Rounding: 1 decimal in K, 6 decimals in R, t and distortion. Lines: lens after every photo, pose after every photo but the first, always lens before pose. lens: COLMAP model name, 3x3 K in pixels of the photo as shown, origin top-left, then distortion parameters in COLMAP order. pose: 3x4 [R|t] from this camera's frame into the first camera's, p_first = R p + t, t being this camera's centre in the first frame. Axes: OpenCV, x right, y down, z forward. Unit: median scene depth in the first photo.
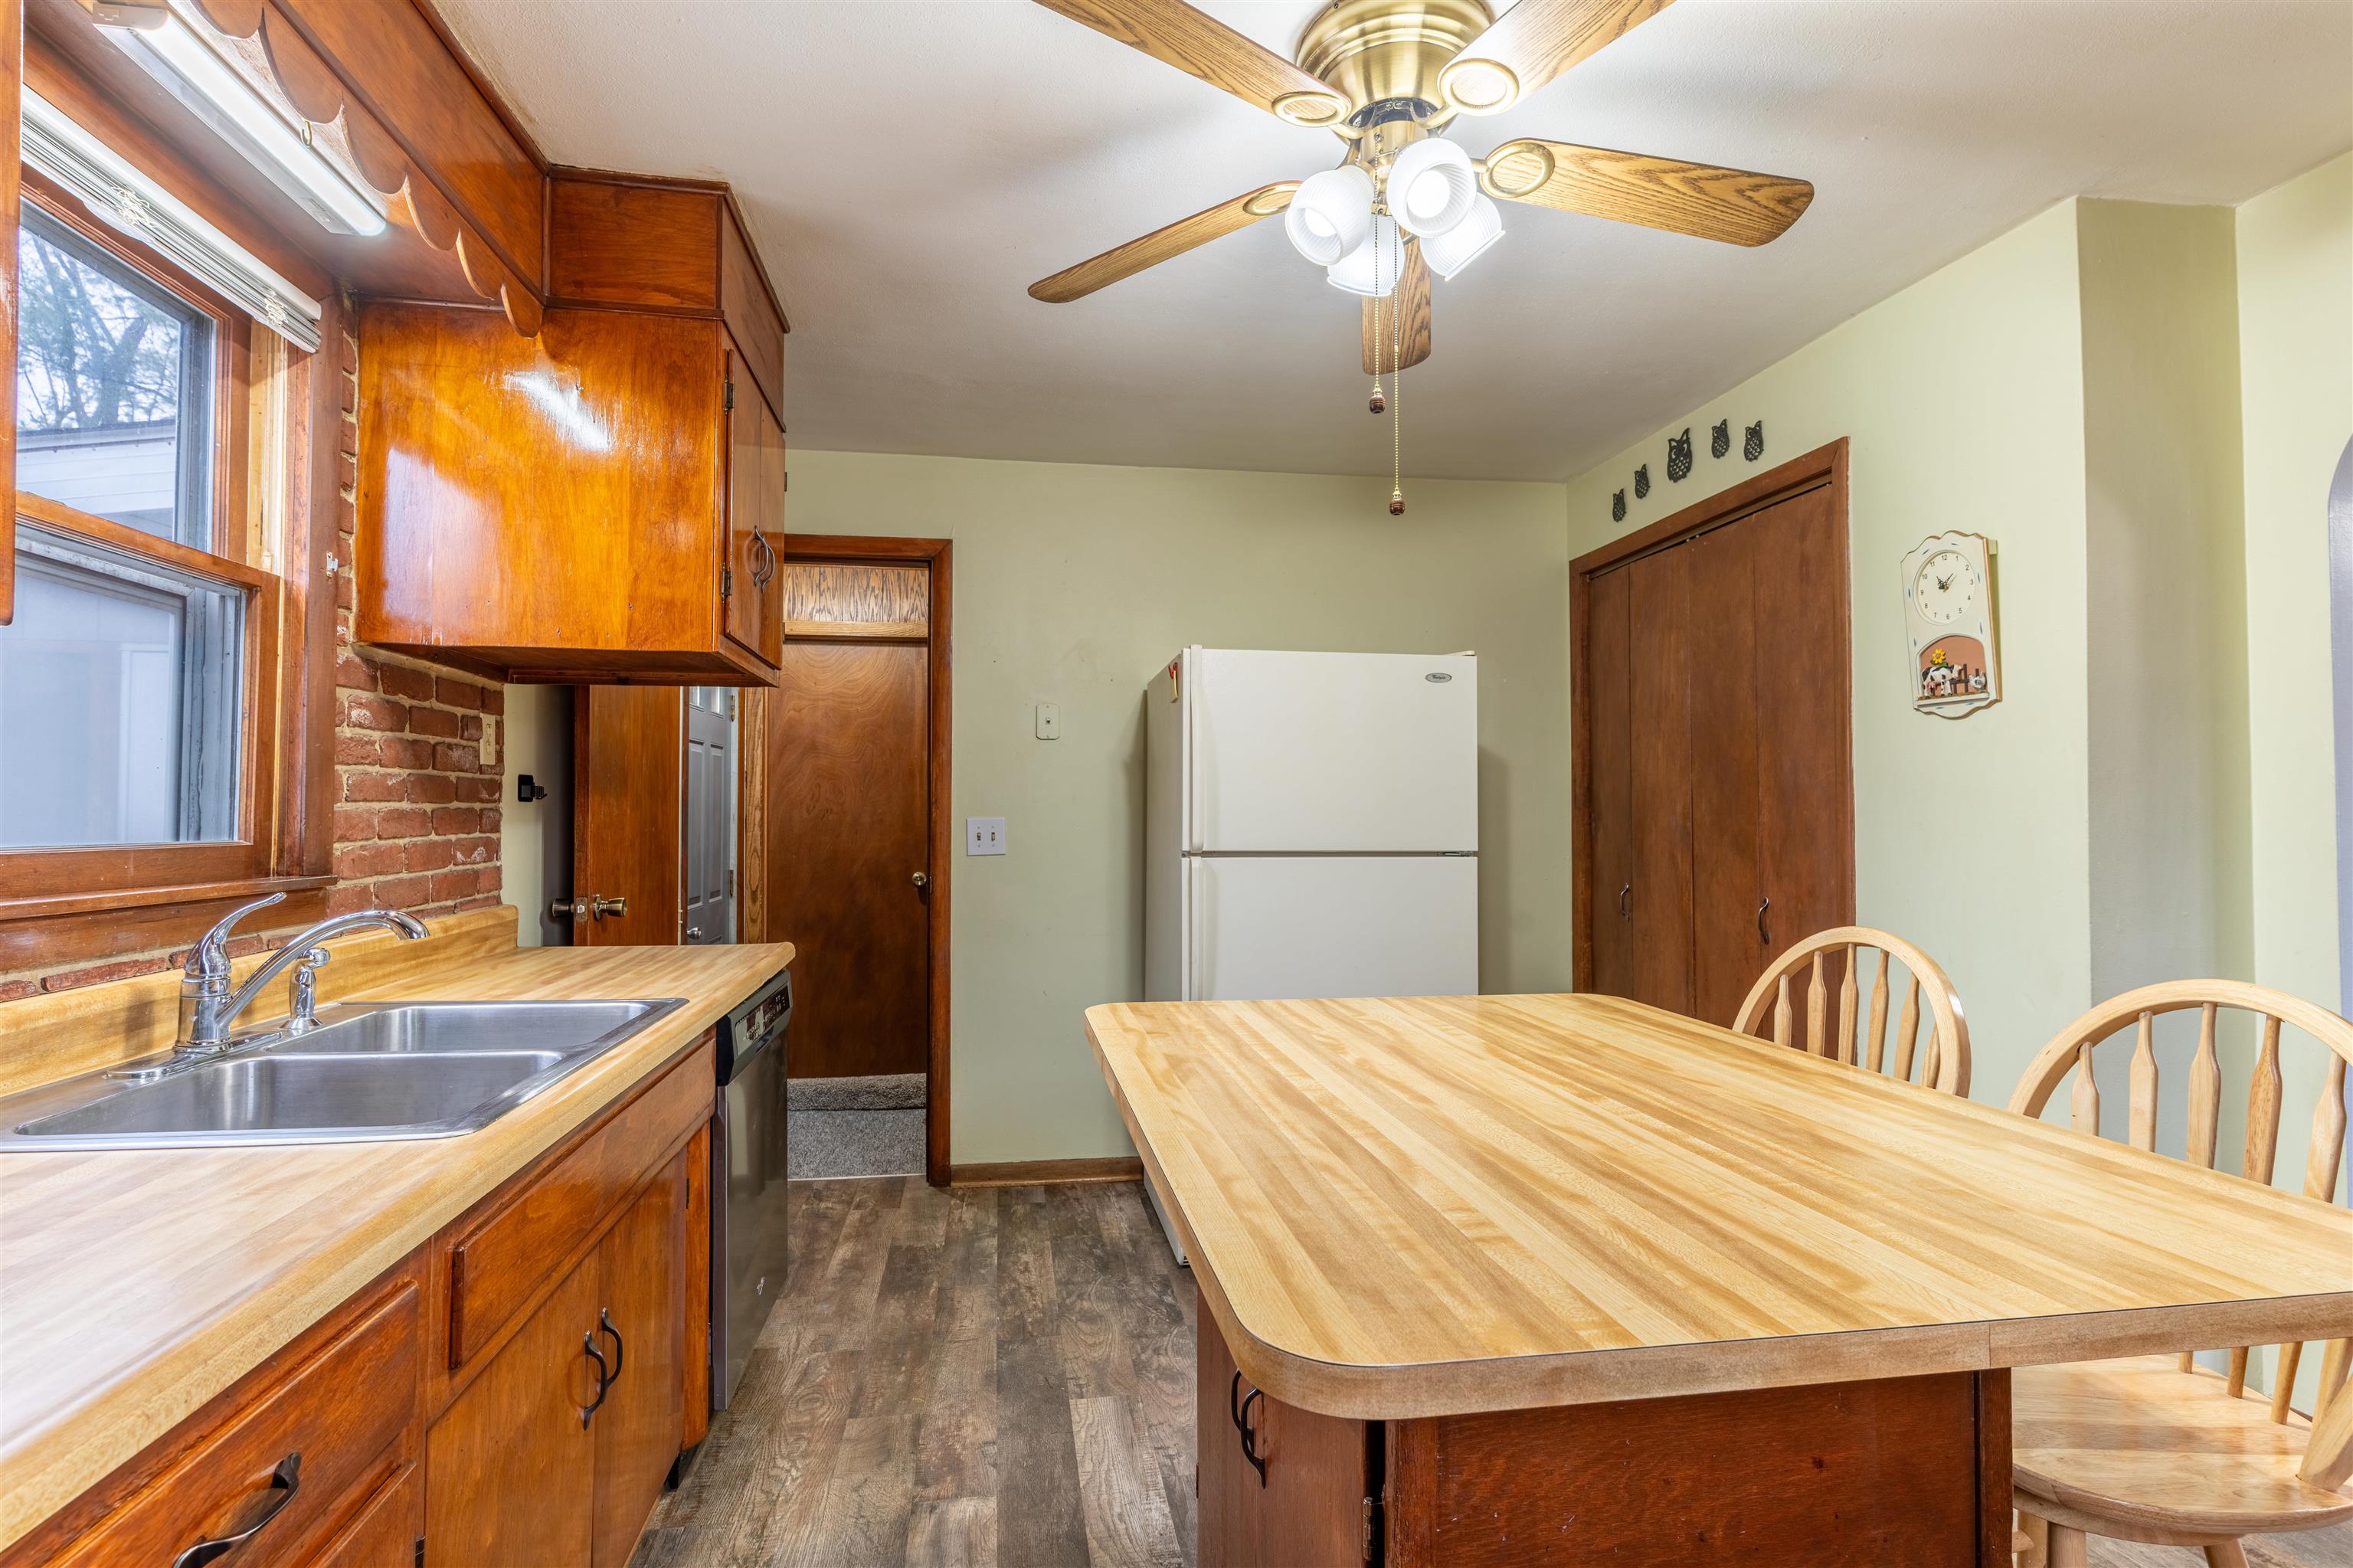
lens RADIAL K [[1121.0, 0, 1169.0], [0, 1121.0, 790.5], [0, 0, 1]] dist [0.000236, 0.000169]
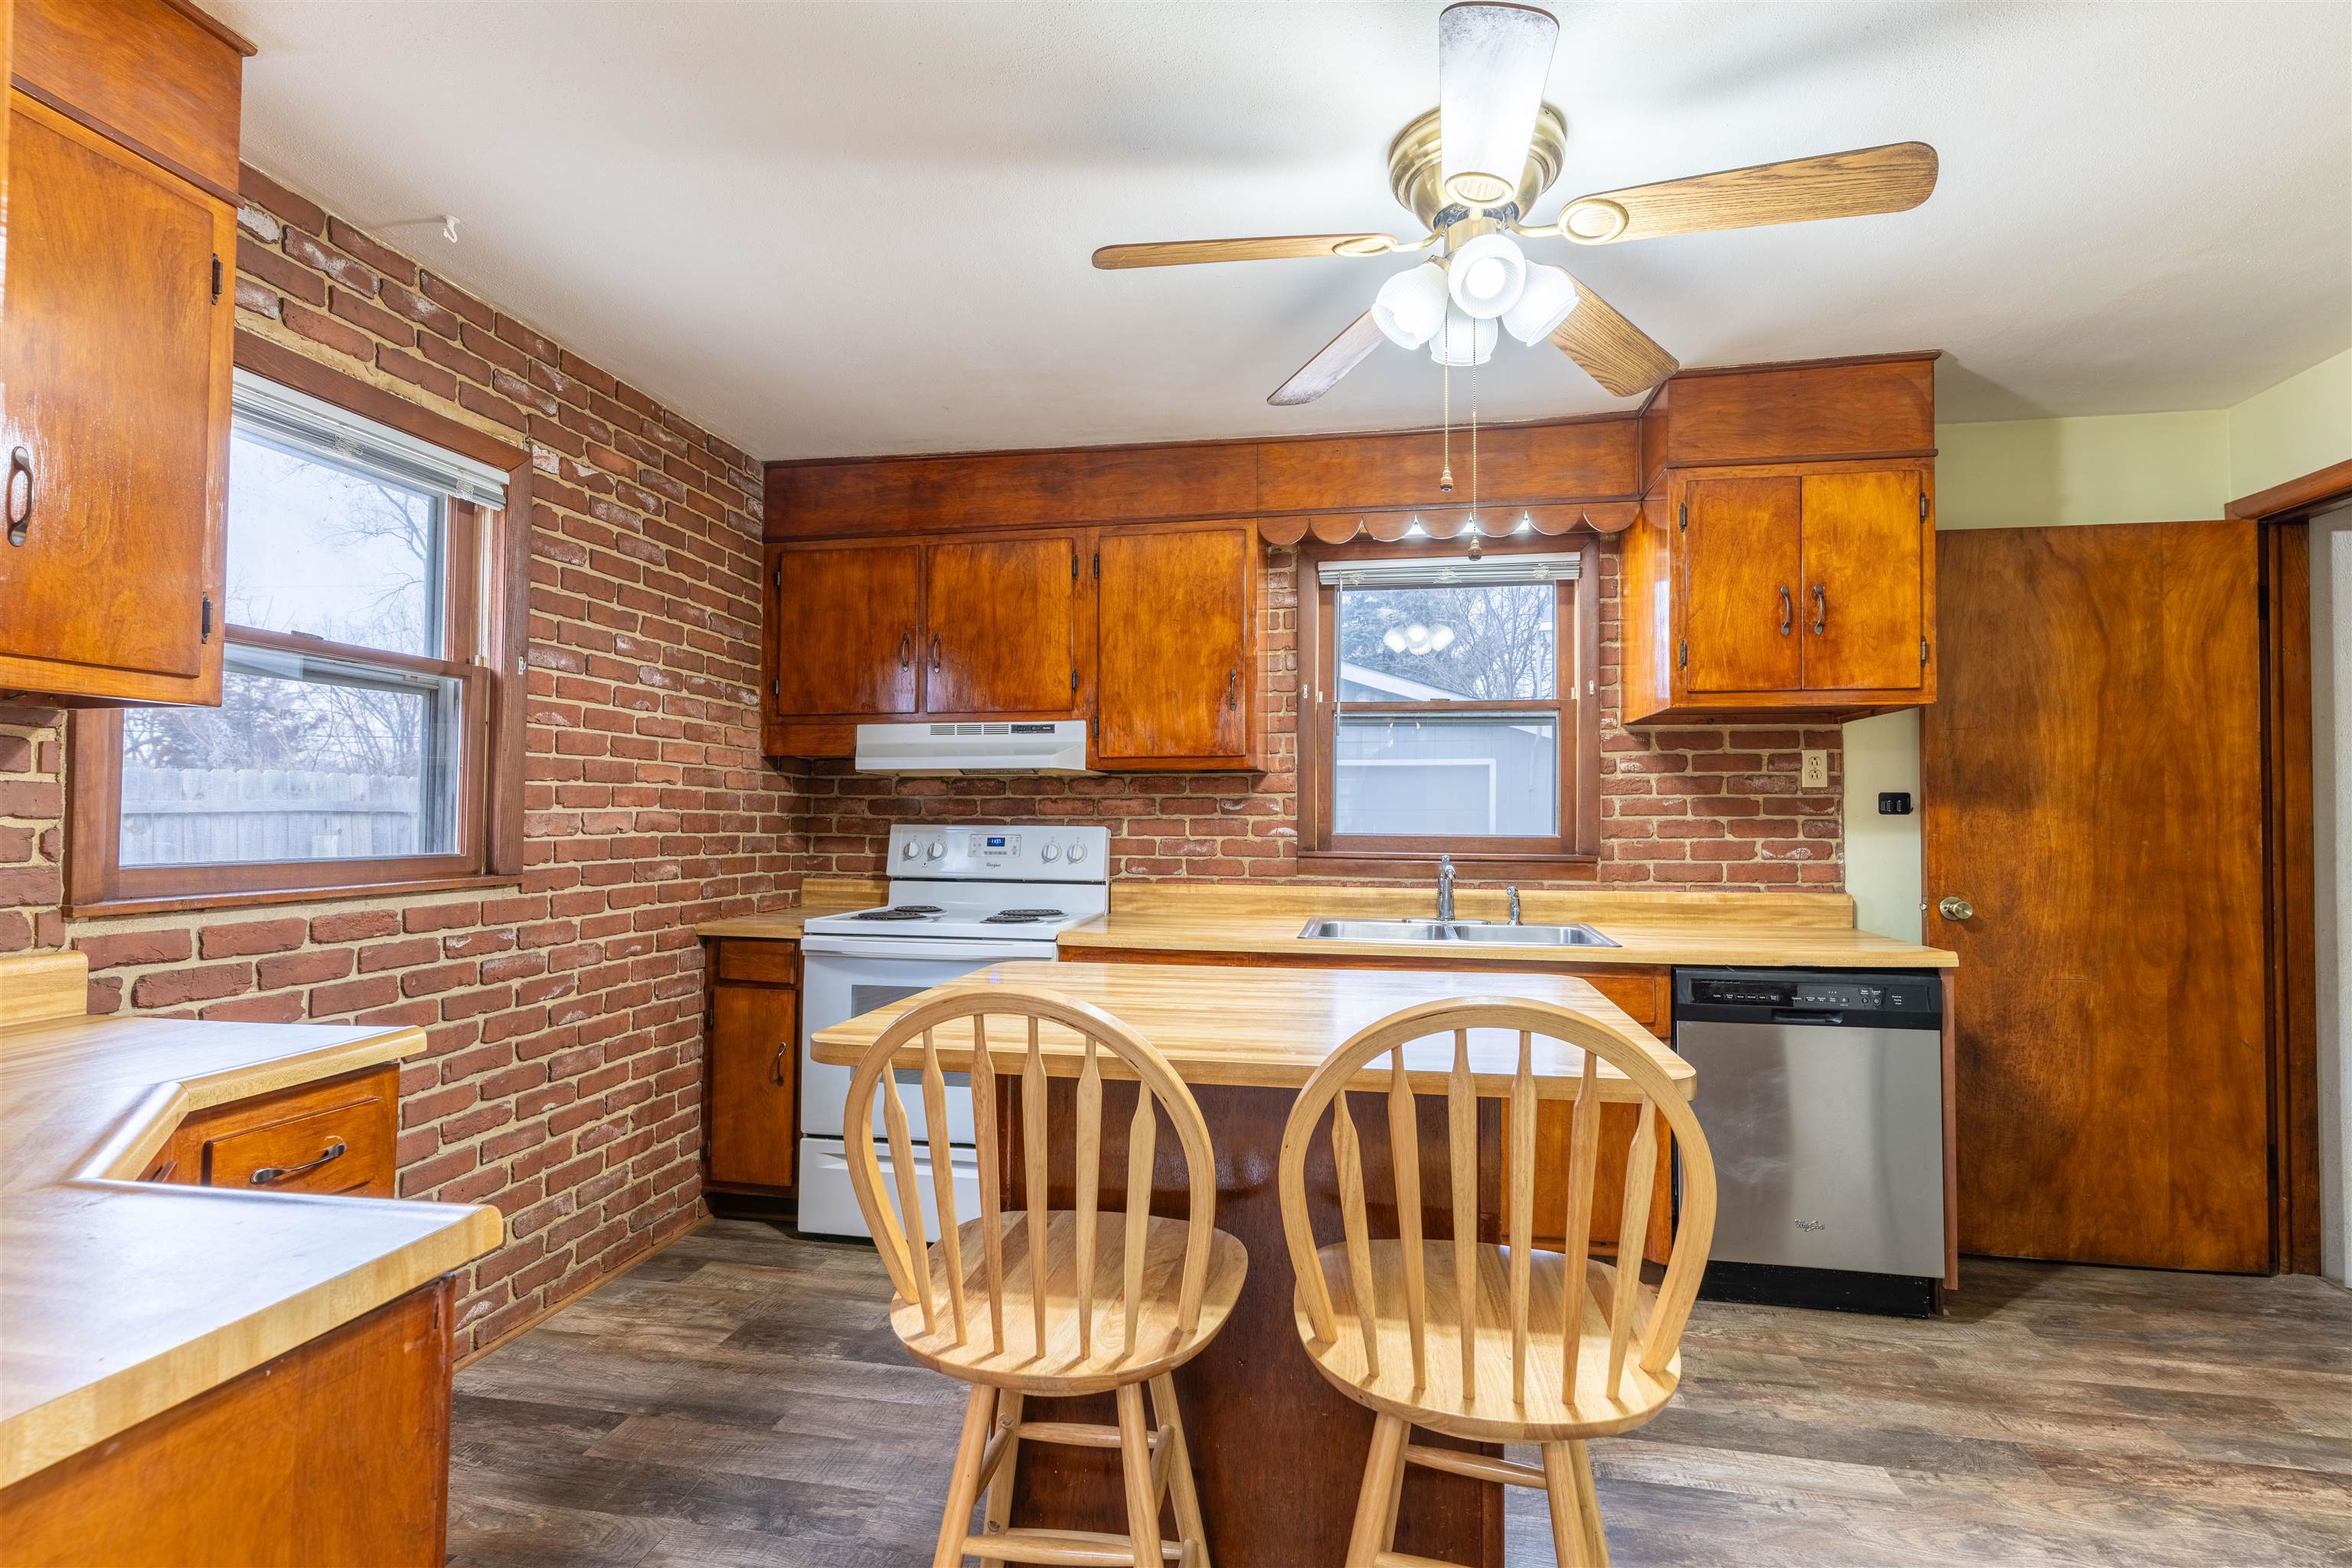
lens RADIAL K [[1120.5, 0, 1168.5], [0, 1120.5, 790.5], [0, 0, 1]] dist [0.000236, 0.000169]
pose [[-0.338316, -0.025174, -0.940696, 0.823475], [0.016497, 0.999330, -0.032677, 0.011396], [0.940888, -0.026574, -0.337674, 0.651847]]
